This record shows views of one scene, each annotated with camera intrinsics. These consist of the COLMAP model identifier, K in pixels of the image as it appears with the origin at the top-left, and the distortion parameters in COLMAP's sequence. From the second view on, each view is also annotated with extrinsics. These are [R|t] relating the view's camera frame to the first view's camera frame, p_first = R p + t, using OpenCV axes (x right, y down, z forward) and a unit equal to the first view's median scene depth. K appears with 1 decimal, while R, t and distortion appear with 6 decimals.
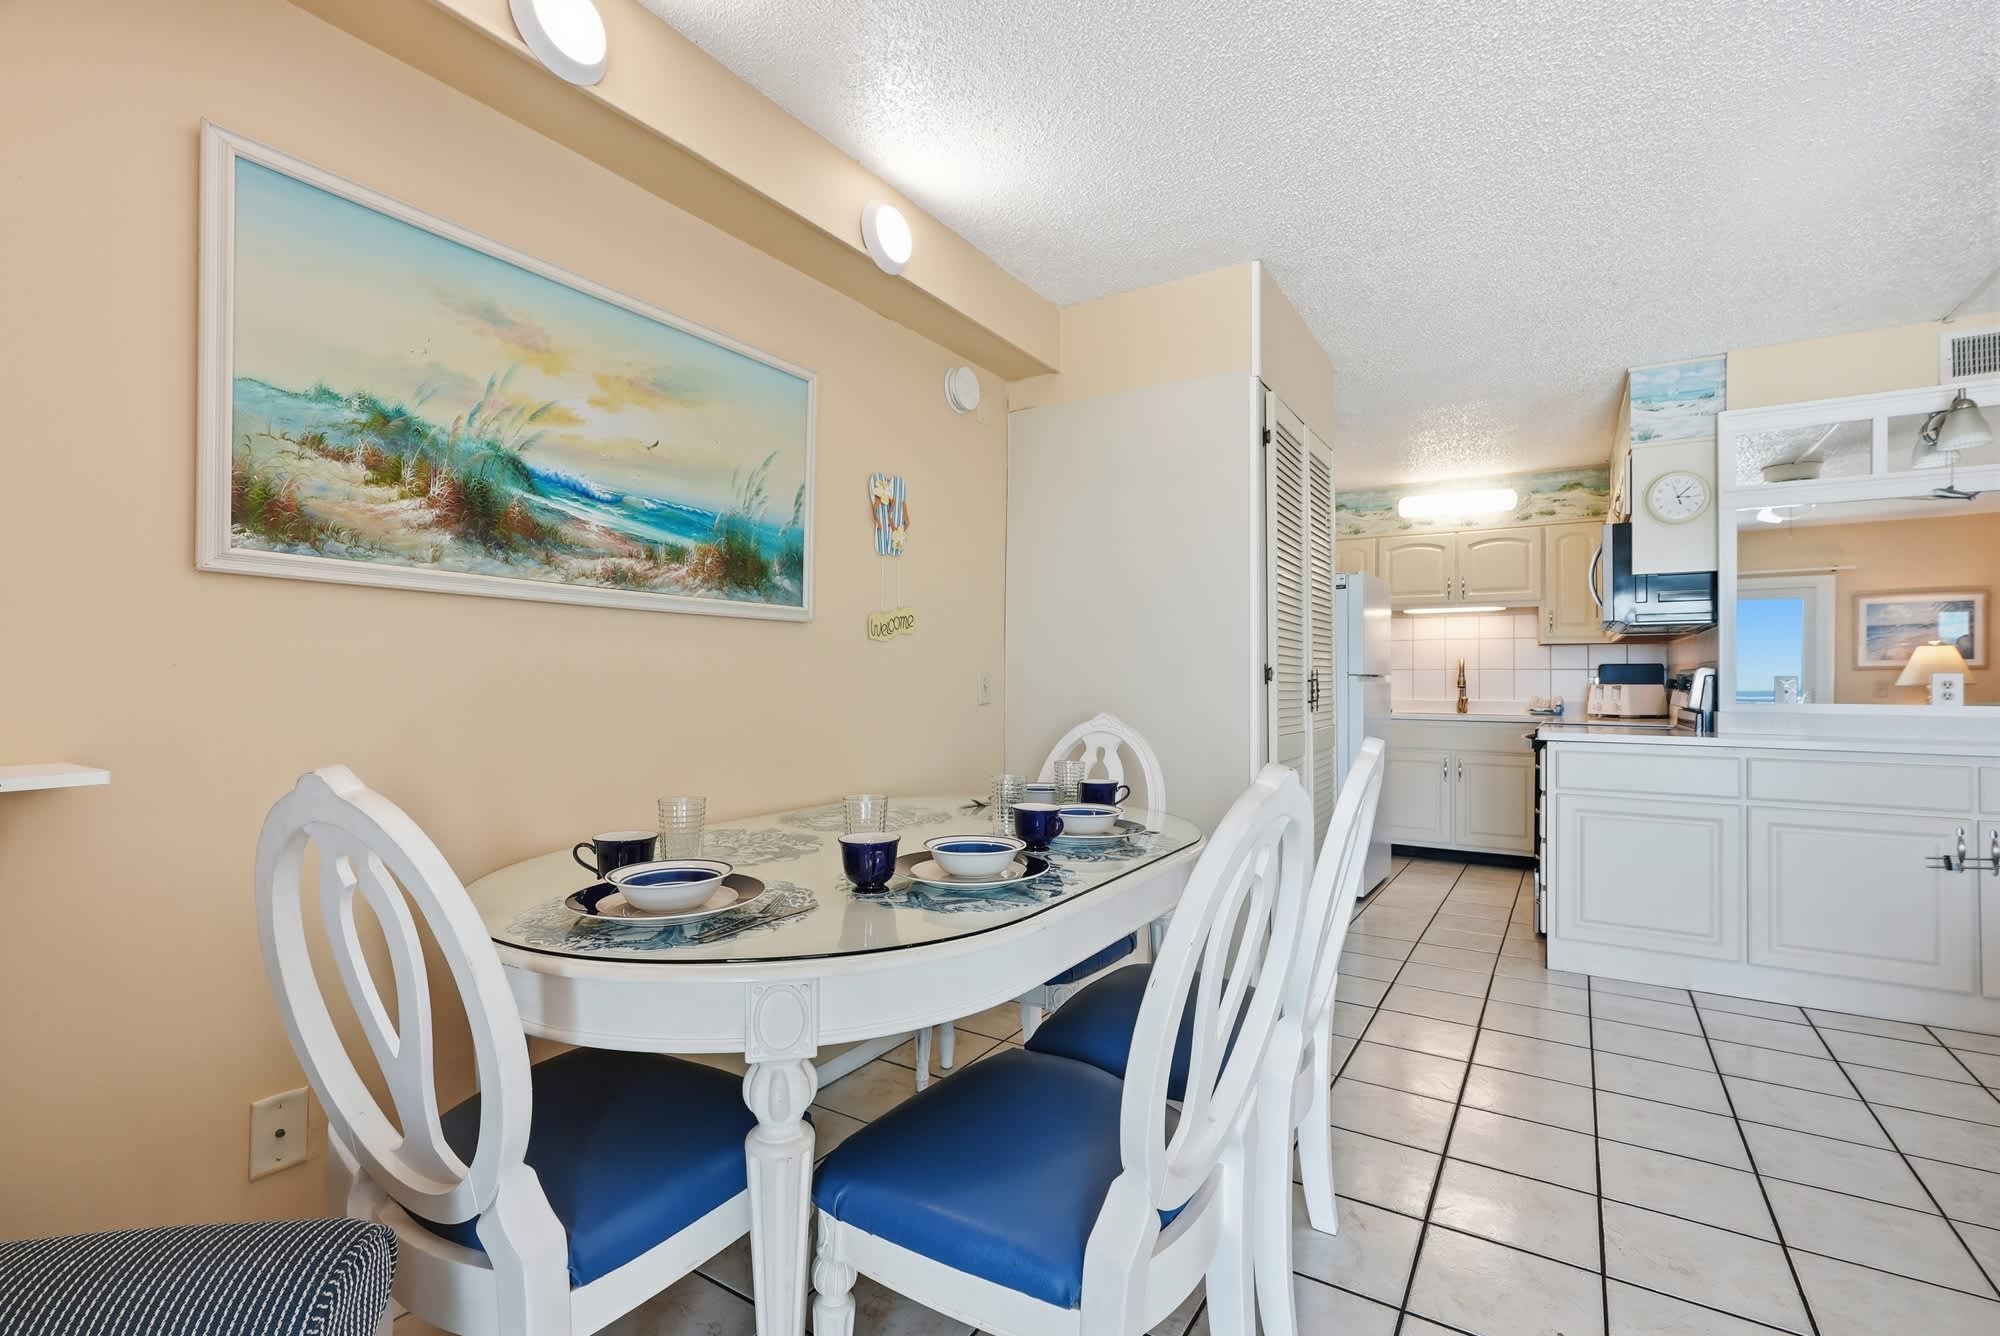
lens RADIAL K [[899.3, 0, 1005.6], [0, 899.3, 671.8], [0, 0, 1]] dist [-0.010575, 0.005194]
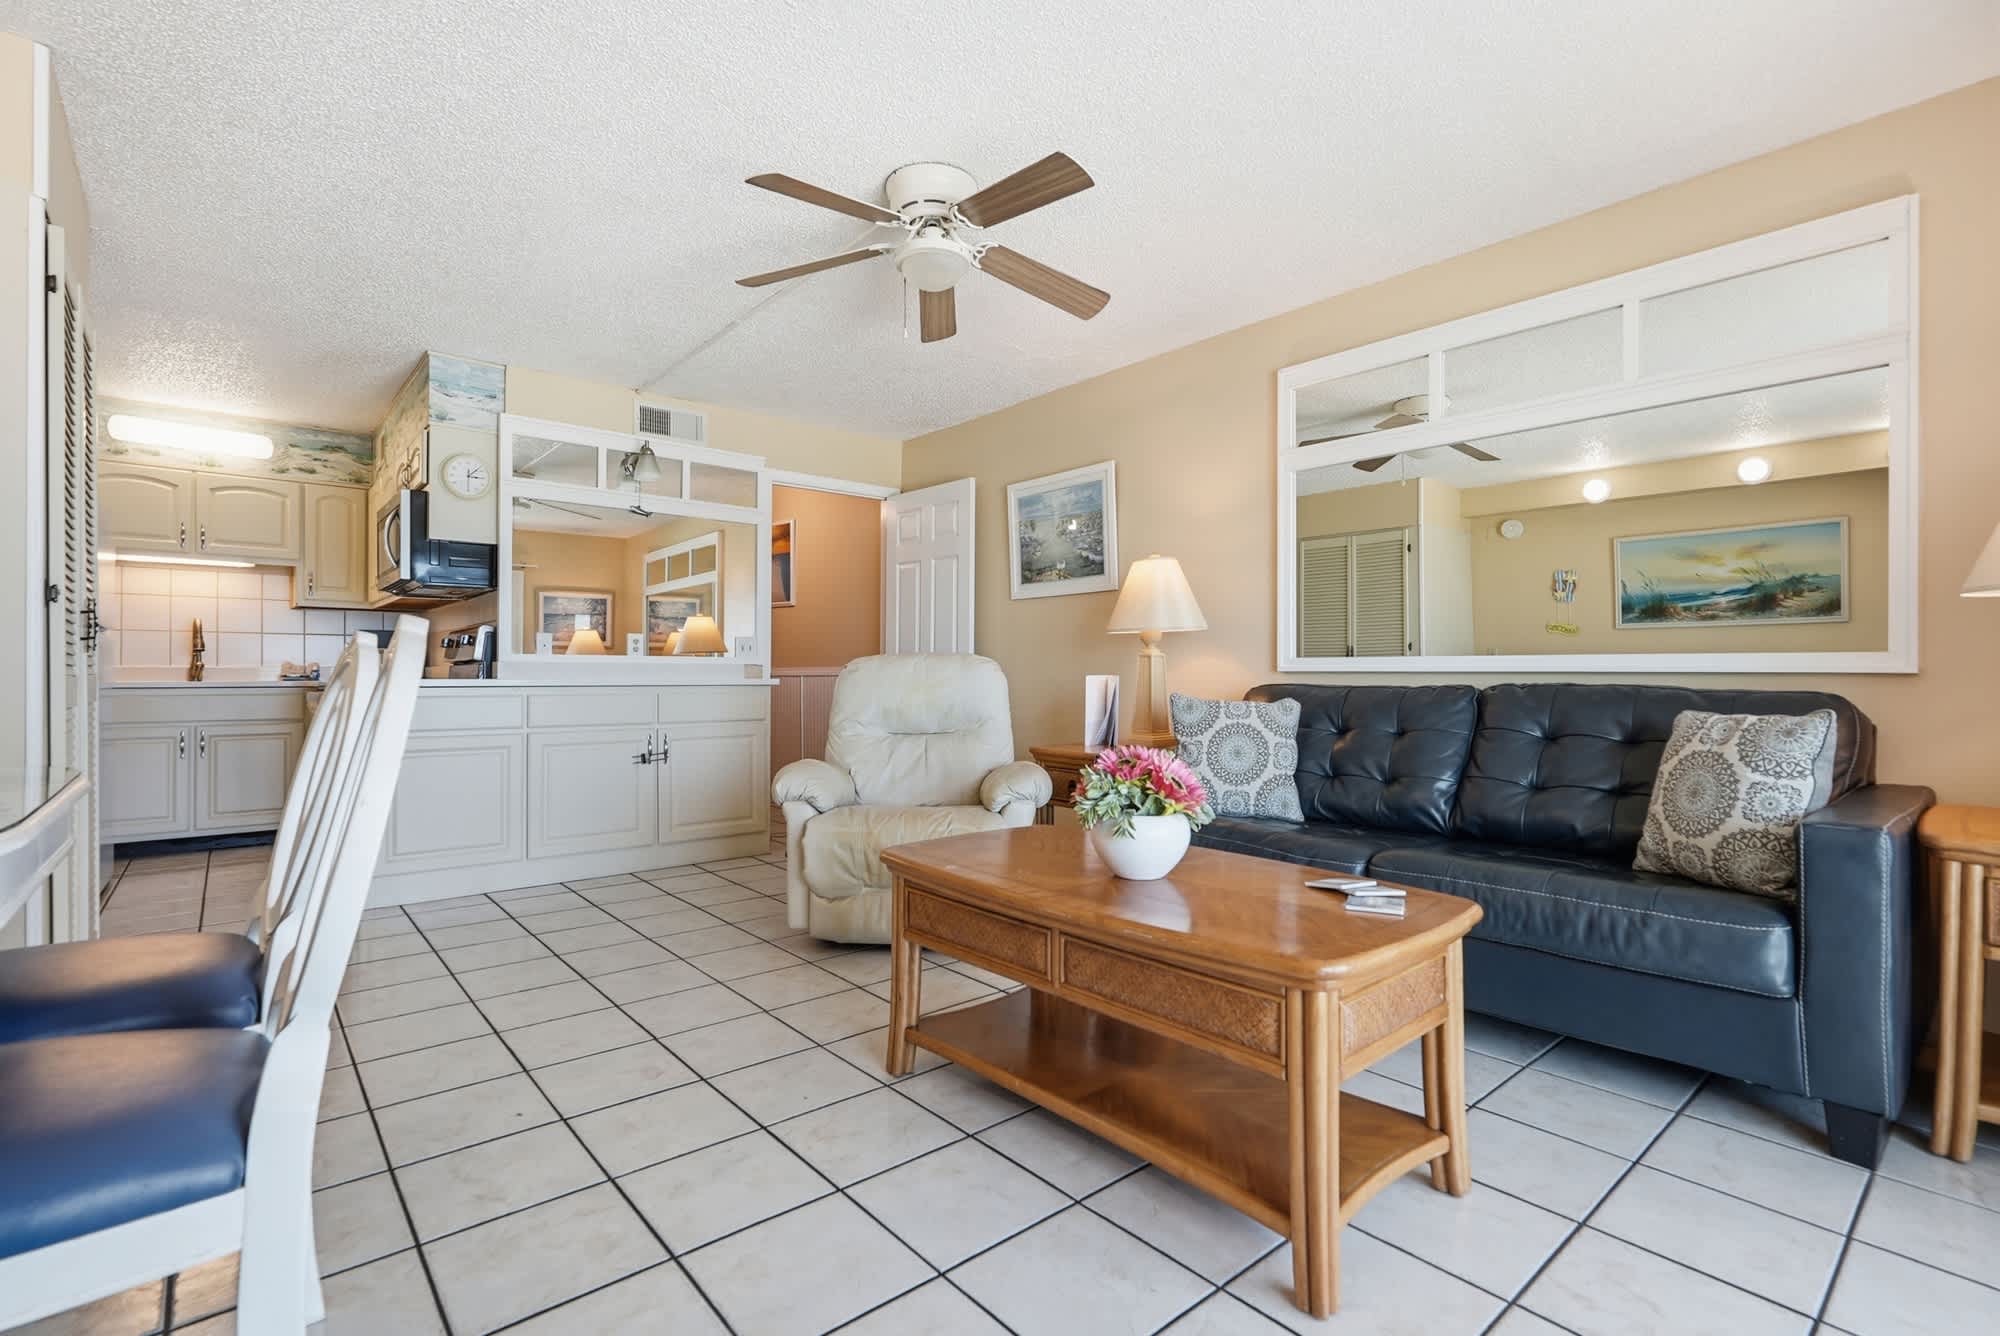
lens RADIAL K [[913.3, 0, 1003.5], [0, 913.3, 665.0], [0, 0, 1]] dist [-0.012317, 0.006257]
pose [[0.292075, 0.006874, 0.956371, -0.191477], [-0.005745, 0.999969, -0.005433, 0.057489], [-0.956378, -0.003908, 0.292106, -0.006203]]
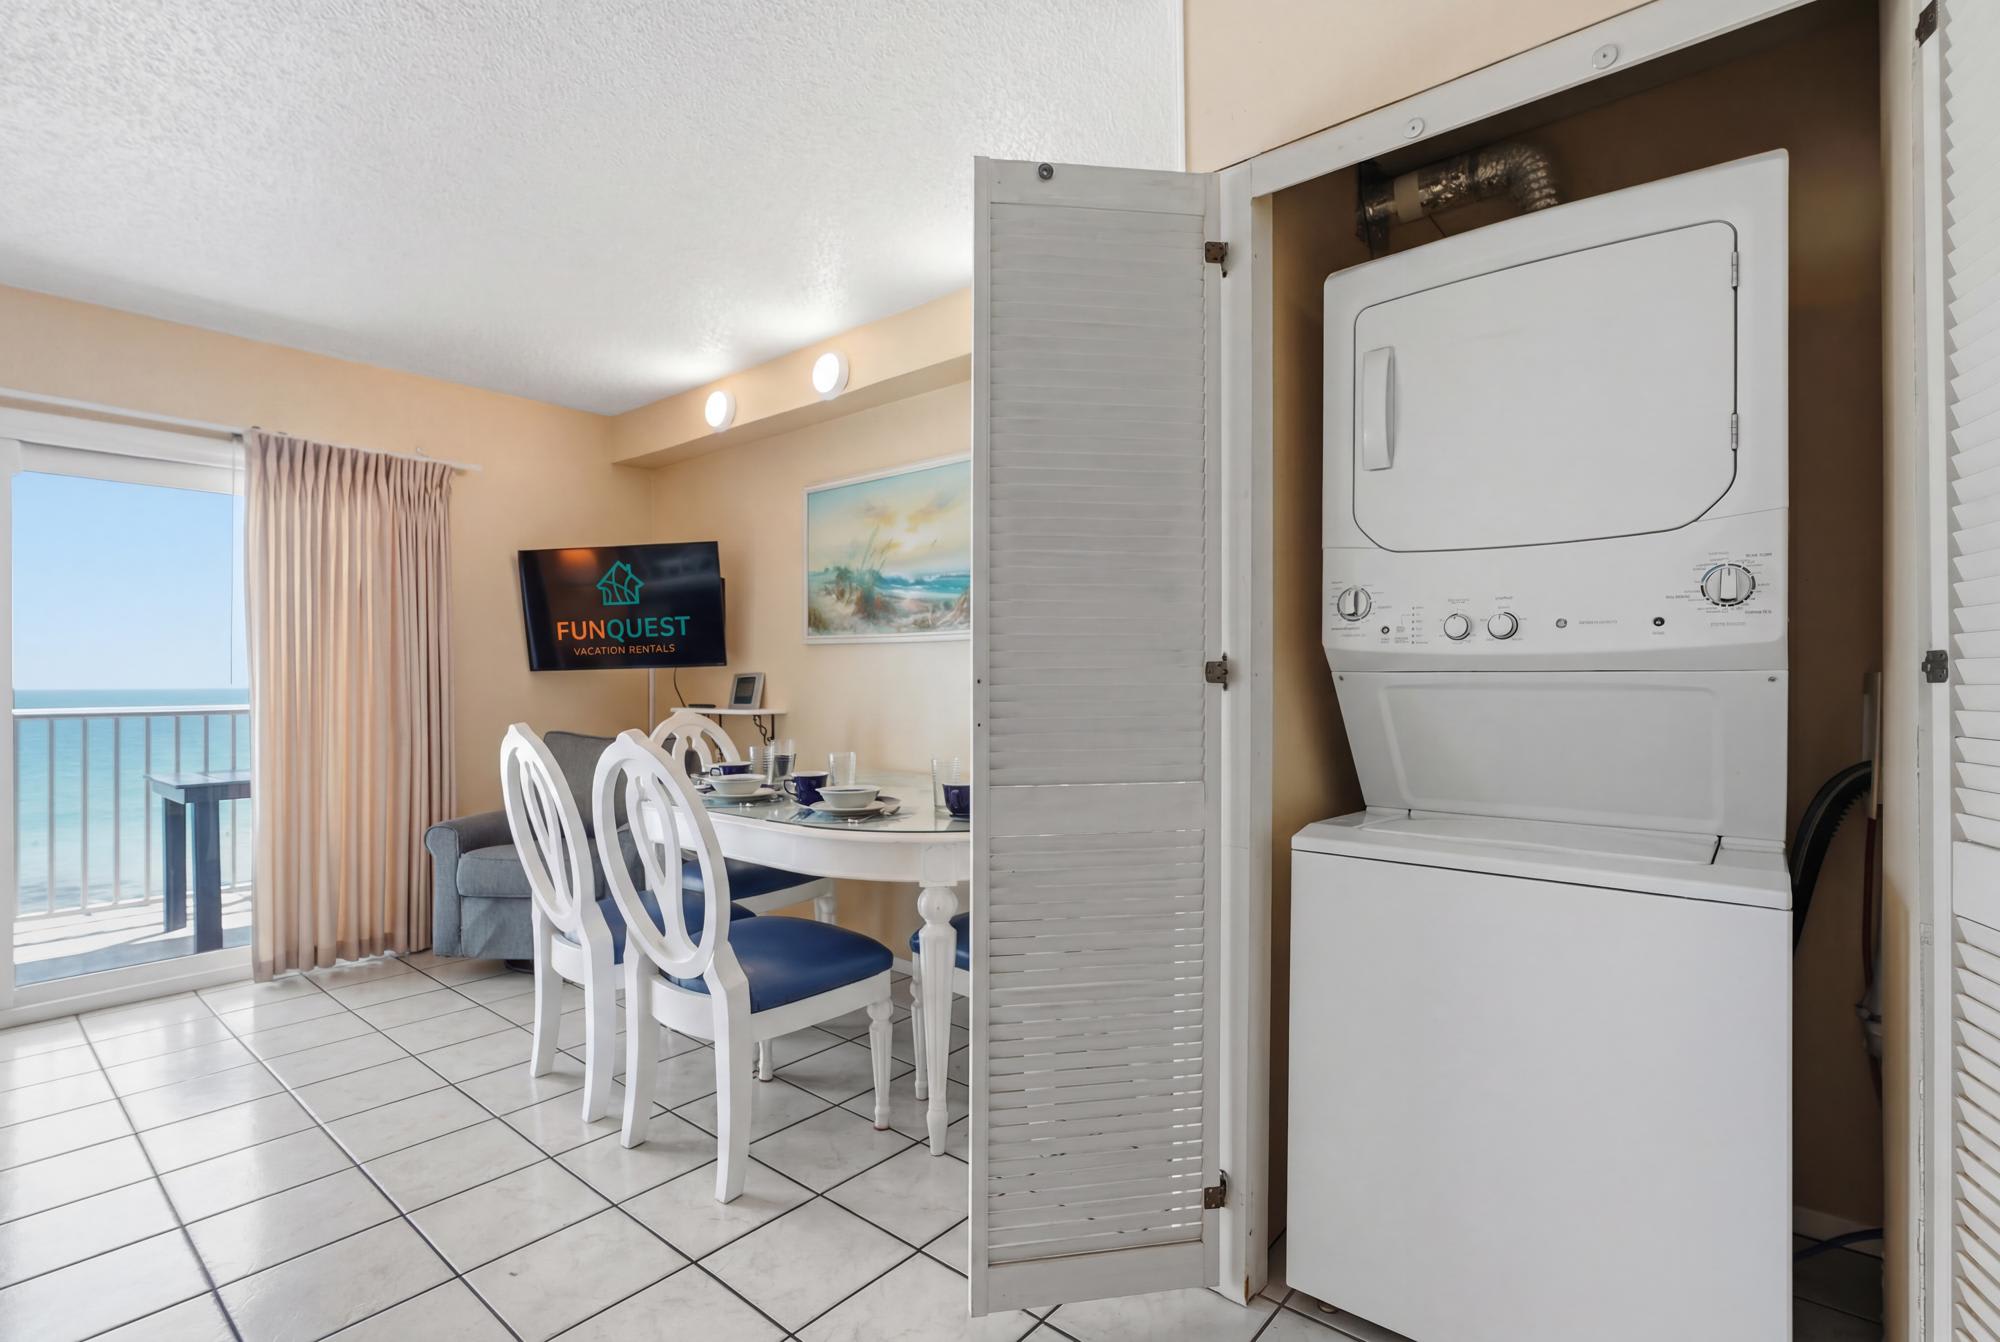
lens RADIAL K [[899.3, 0, 1005.6], [0, 899.3, 674.8], [0, 0, 1]] dist [-0.010575, 0.005194]
pose [[-0.121820, -0.014253, -0.992450, 0.774038], [0.001594, 0.999893, -0.014555, 0.010941], [0.992551, -0.003355, -0.121784, 0.827542]]
